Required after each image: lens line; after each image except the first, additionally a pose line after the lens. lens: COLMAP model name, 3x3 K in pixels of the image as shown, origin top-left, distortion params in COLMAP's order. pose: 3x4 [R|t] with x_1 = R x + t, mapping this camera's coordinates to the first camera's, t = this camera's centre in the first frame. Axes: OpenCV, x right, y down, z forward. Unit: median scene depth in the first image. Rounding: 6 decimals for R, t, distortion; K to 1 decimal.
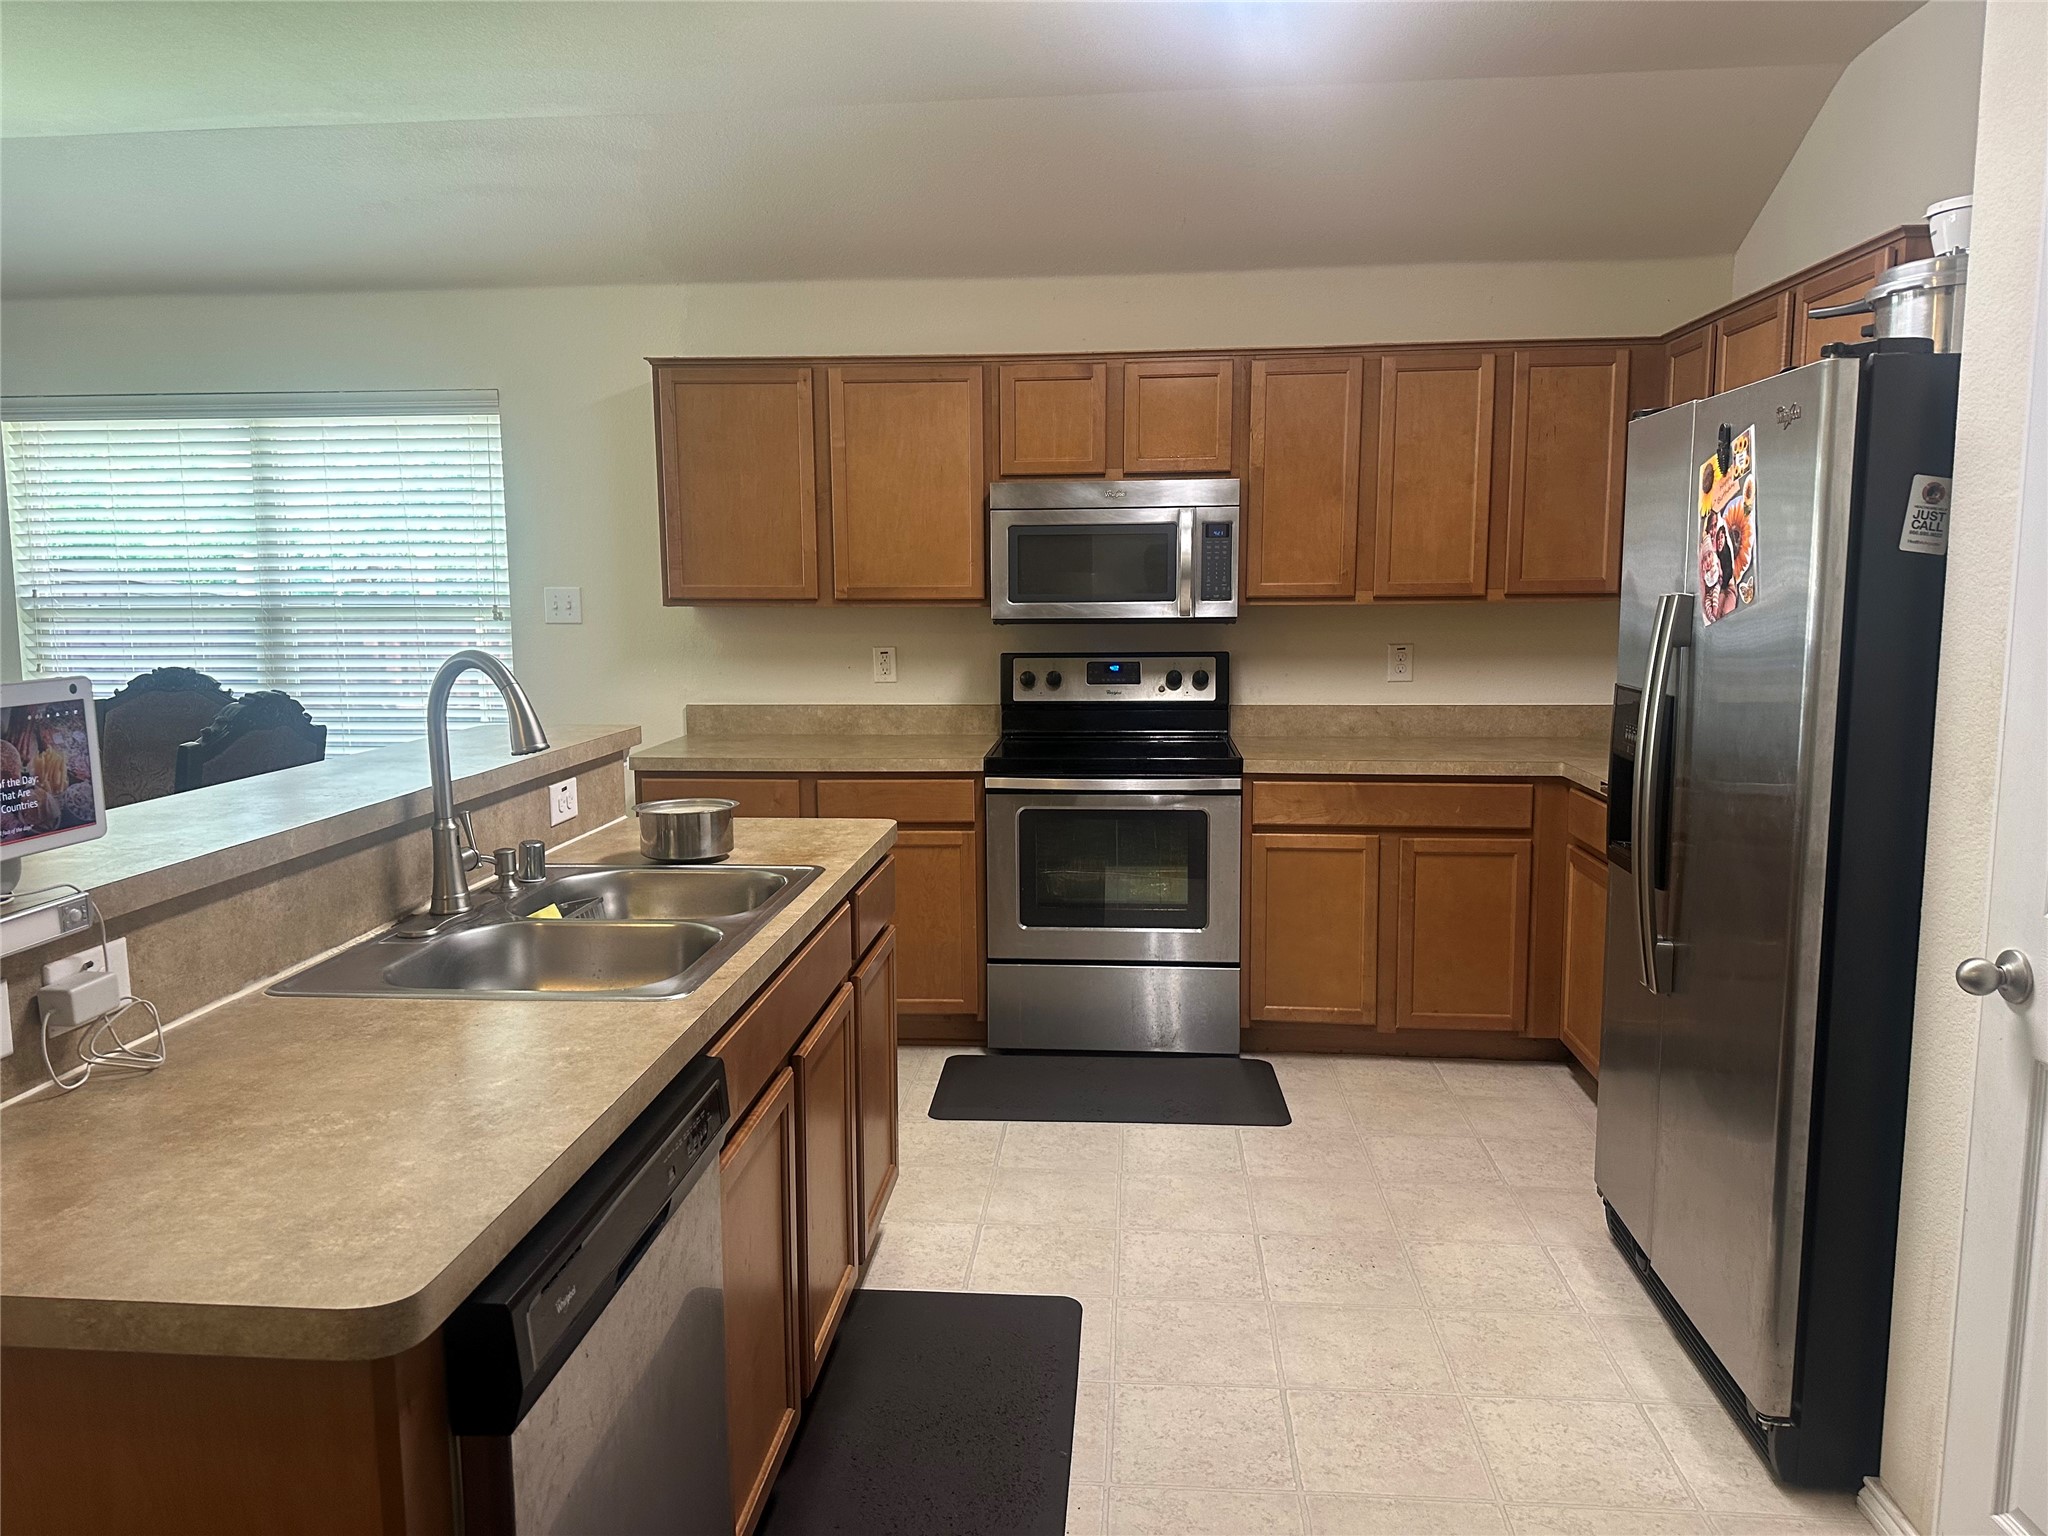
lens RADIAL K [[1423.6, 0, 1006.2], [0, 1423.6, 807.6], [0, 0, 1]] dist [0.048625, -0.056350]
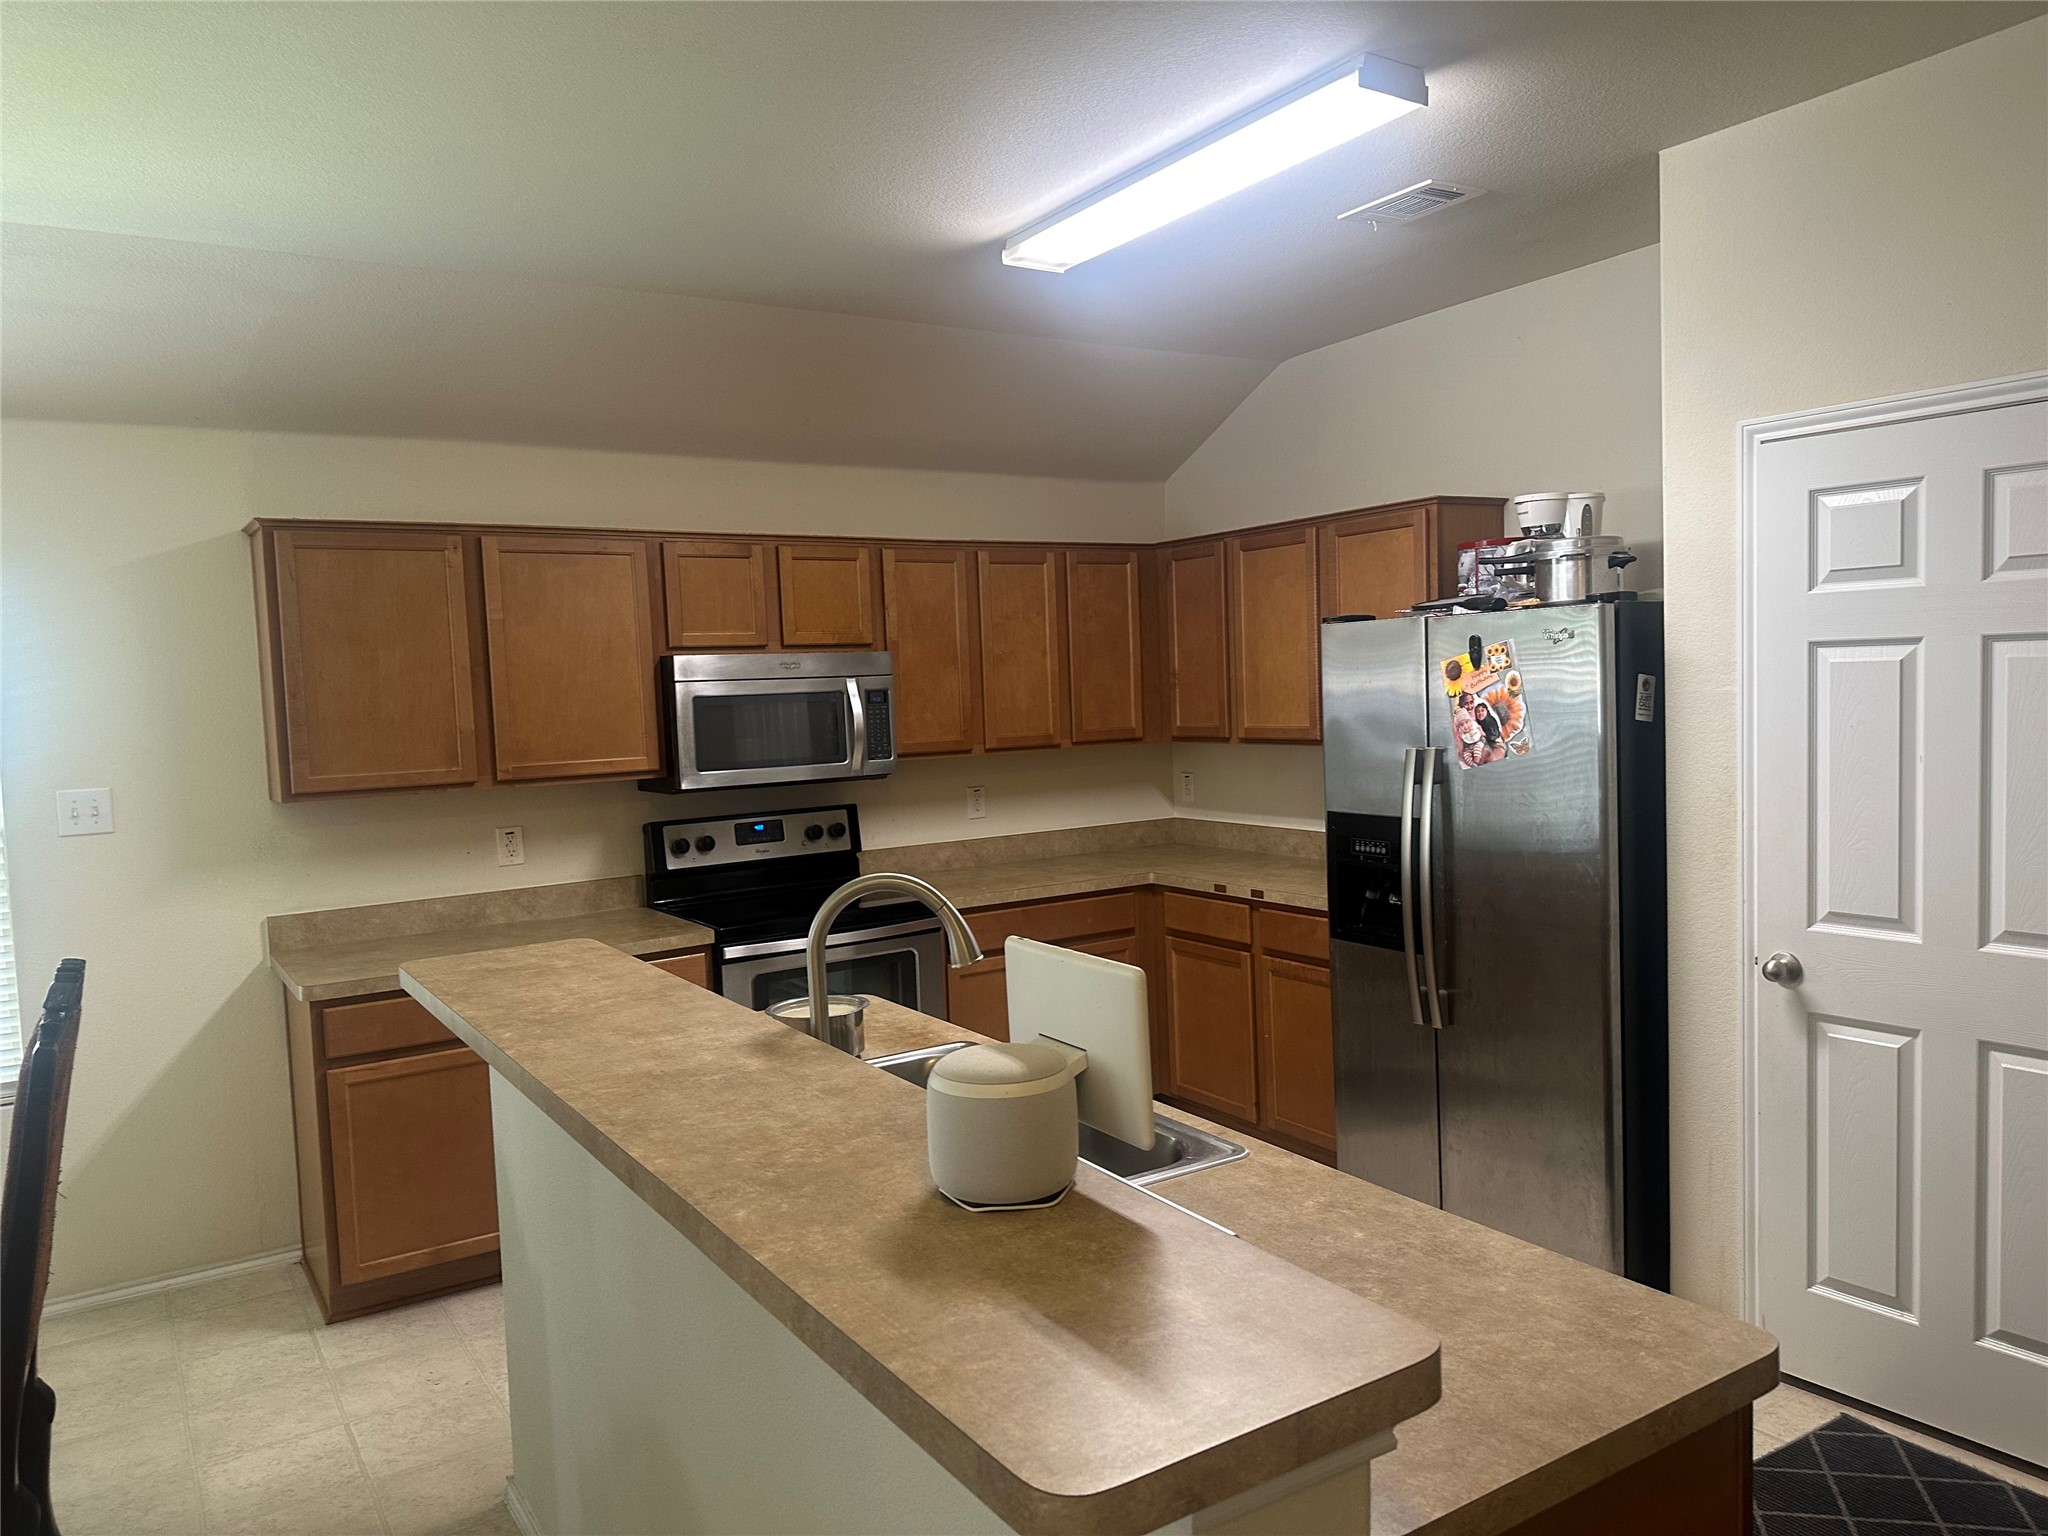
lens RADIAL K [[1423.6, 0, 1025.2], [0, 1423.6, 785.8], [0, 0, 1]] dist [0.048625, -0.056350]
pose [[0.790200, -0.066986, 0.609177, -0.429680], [0.128324, 0.990059, -0.057588, -0.047018], [-0.599264, 0.123678, 0.790940, 0.065561]]
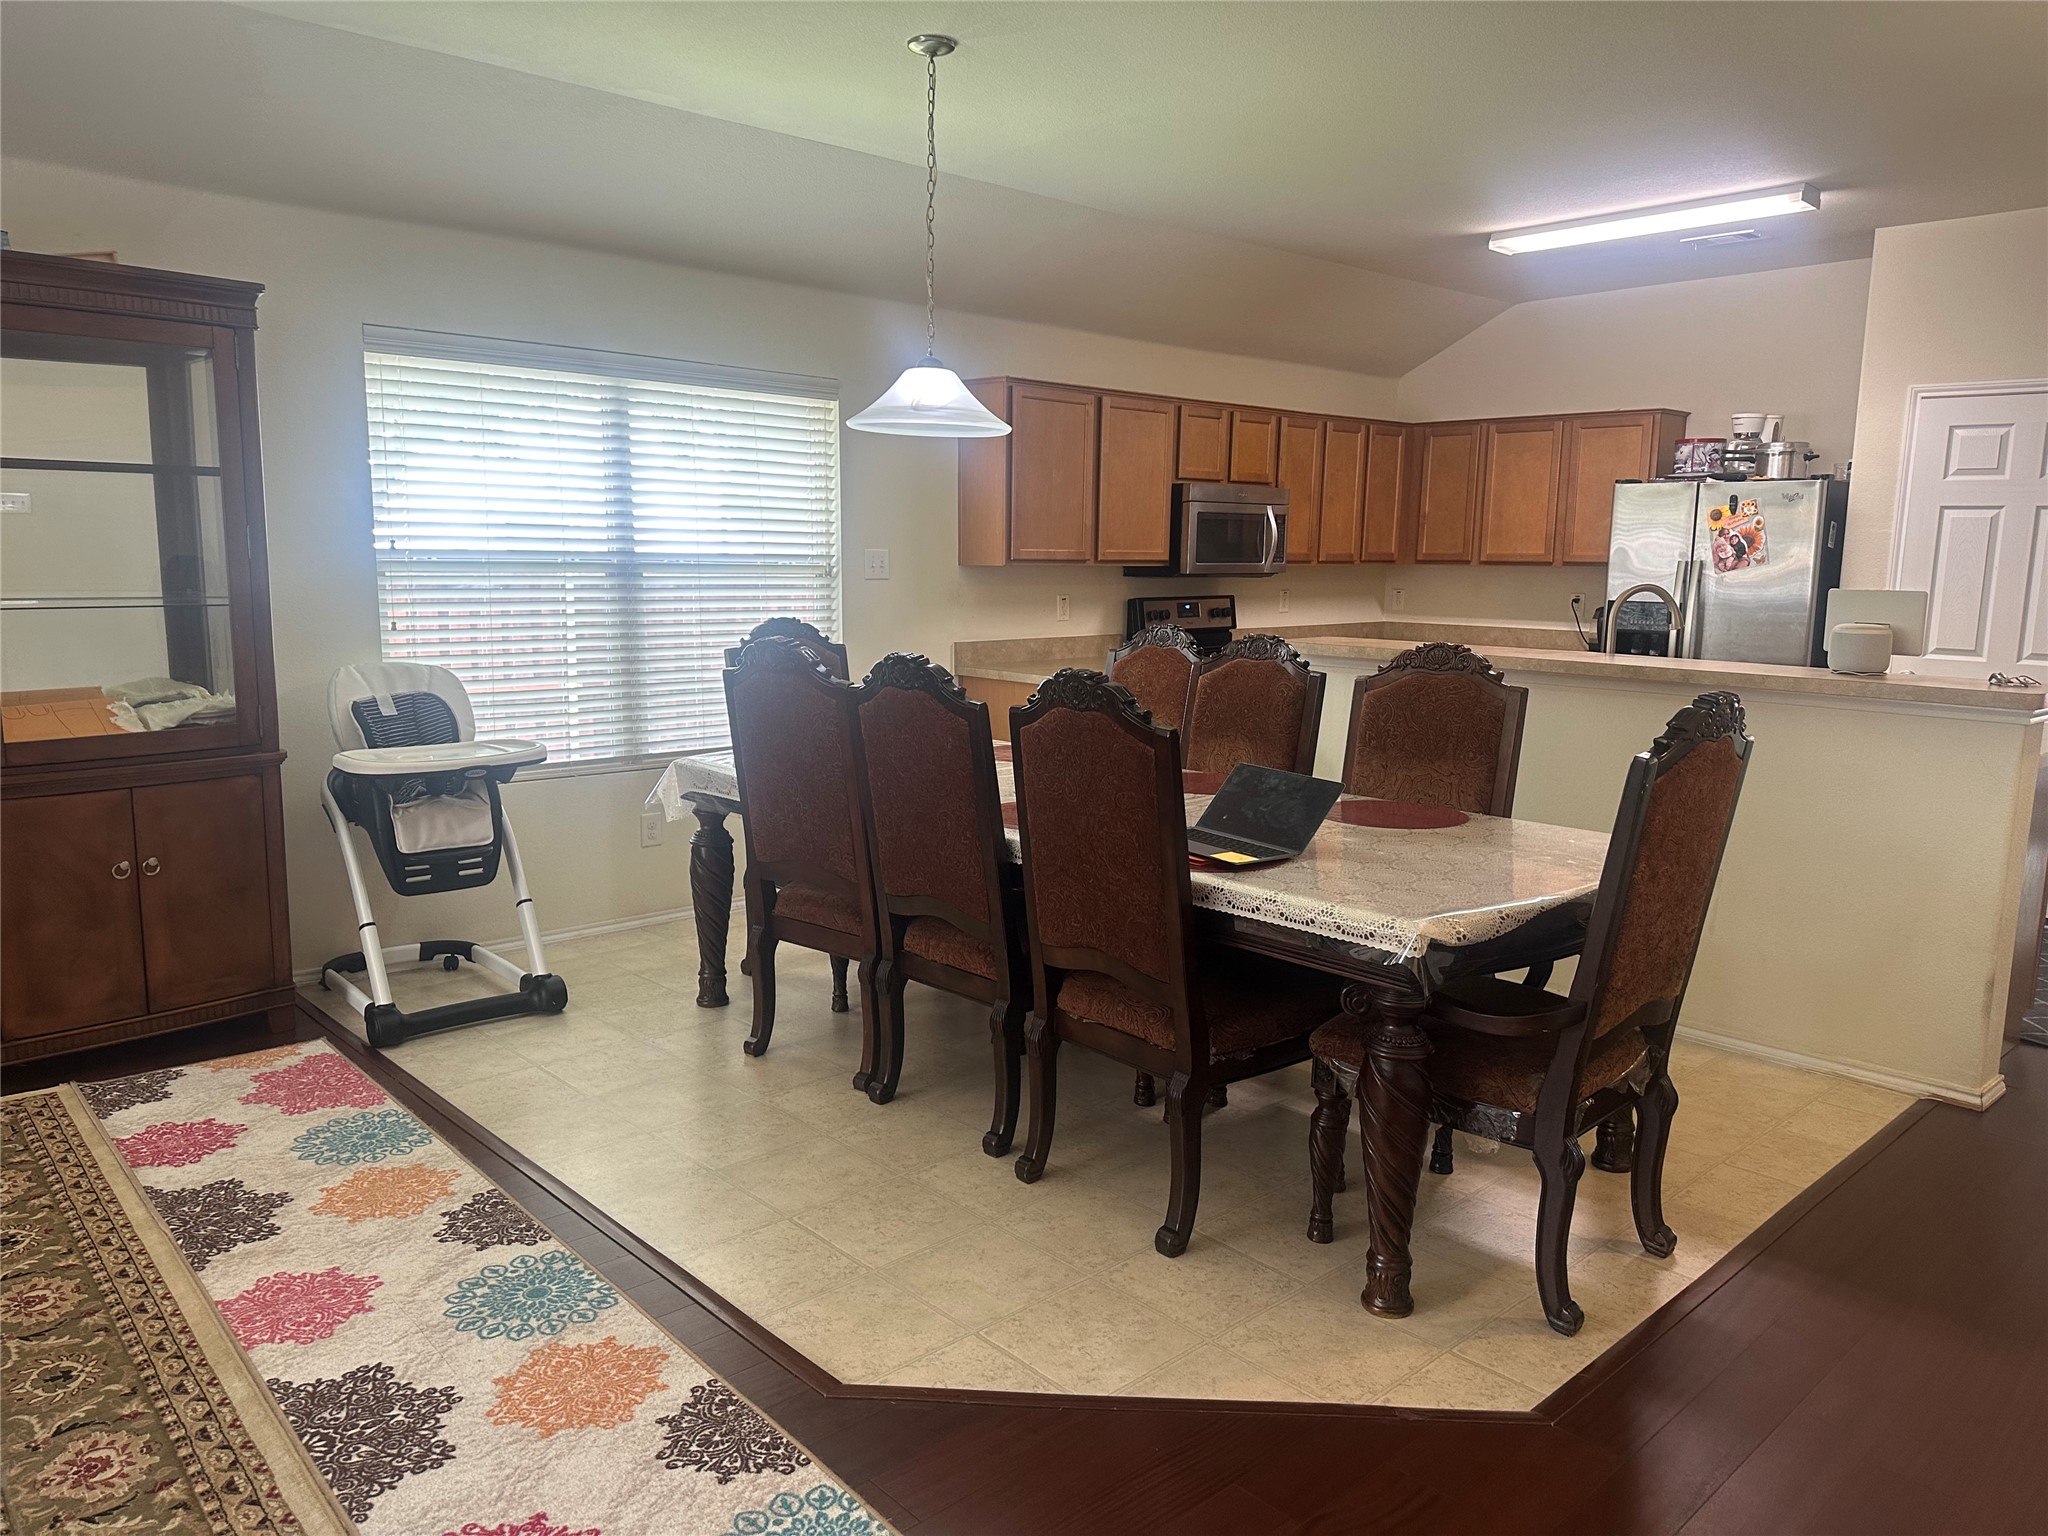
lens RADIAL K [[1423.6, 0, 1067.3], [0, 1423.6, 793.6], [0, 0, 1]] dist [0.048625, -0.056350]
pose [[0.660677, -0.113929, 0.741975, -1.244252], [0.101507, 0.992896, 0.062073, -0.008181], [-0.743776, 0.034305, 0.667548, 0.099021]]
